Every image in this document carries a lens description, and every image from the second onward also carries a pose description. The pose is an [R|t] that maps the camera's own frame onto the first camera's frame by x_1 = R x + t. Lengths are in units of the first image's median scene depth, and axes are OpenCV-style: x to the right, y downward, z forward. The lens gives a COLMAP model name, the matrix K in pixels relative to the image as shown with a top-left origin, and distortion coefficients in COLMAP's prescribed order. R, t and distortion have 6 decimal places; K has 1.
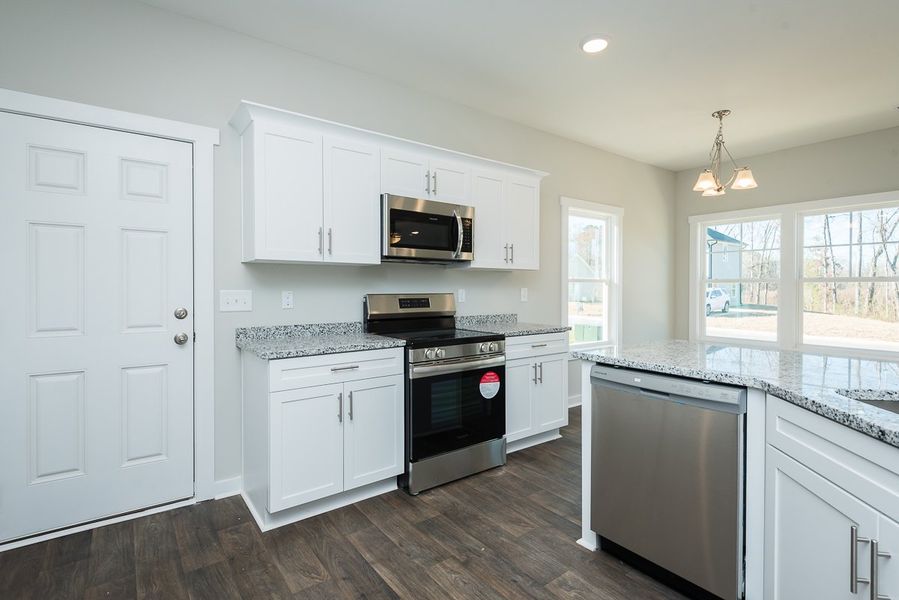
lens RADIAL K [[422.5, 0, 451.2], [0, 422.5, 291.9], [0, 0, 1]] dist [0.009971, -0.001555]
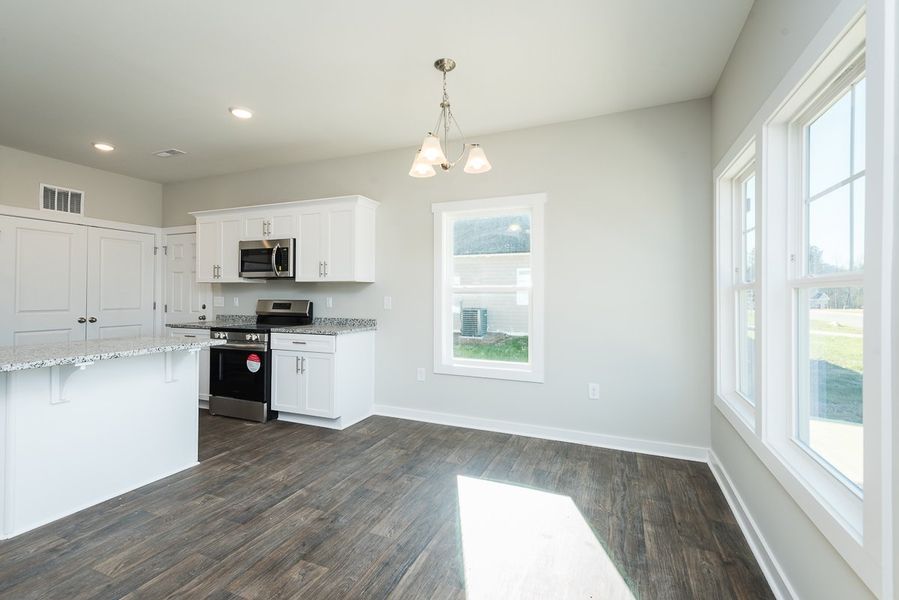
lens RADIAL K [[422.5, 0, 454.6], [0, 422.5, 288.3], [0, 0, 1]] dist [0.009971, -0.001555]
pose [[0.507113, -0.006804, -0.861852, 1.658038], [-0.010941, 0.999837, -0.014331, -0.024190], [0.861810, 0.016697, 0.506957, 0.822249]]
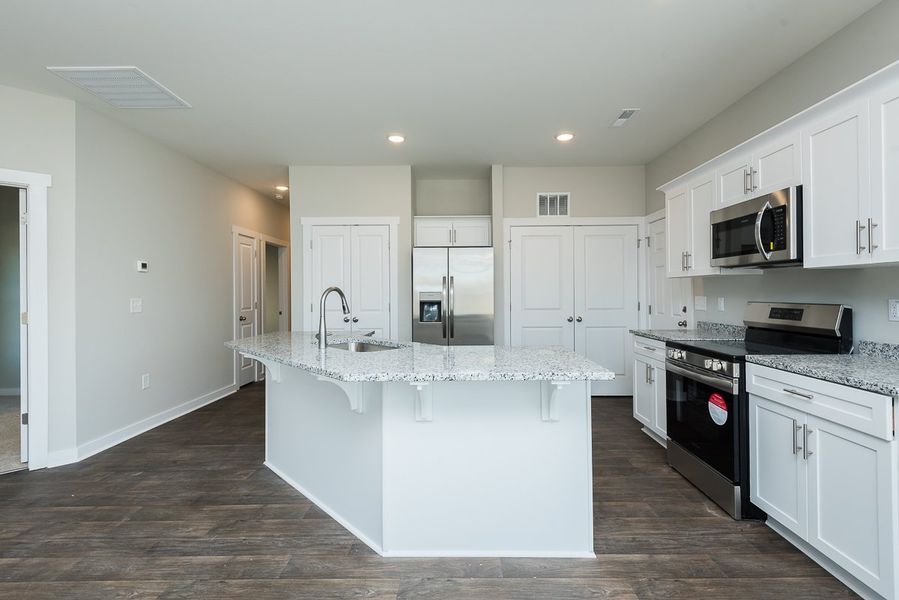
lens RADIAL K [[422.5, 0, 452.3], [0, 422.5, 288.3], [0, 0, 1]] dist [0.009971, -0.001555]
pose [[-0.606544, -0.000773, -0.795050, 1.081236], [0.004241, 0.999982, -0.004208, -0.026043], [0.795039, -0.005924, -0.606530, 1.060972]]
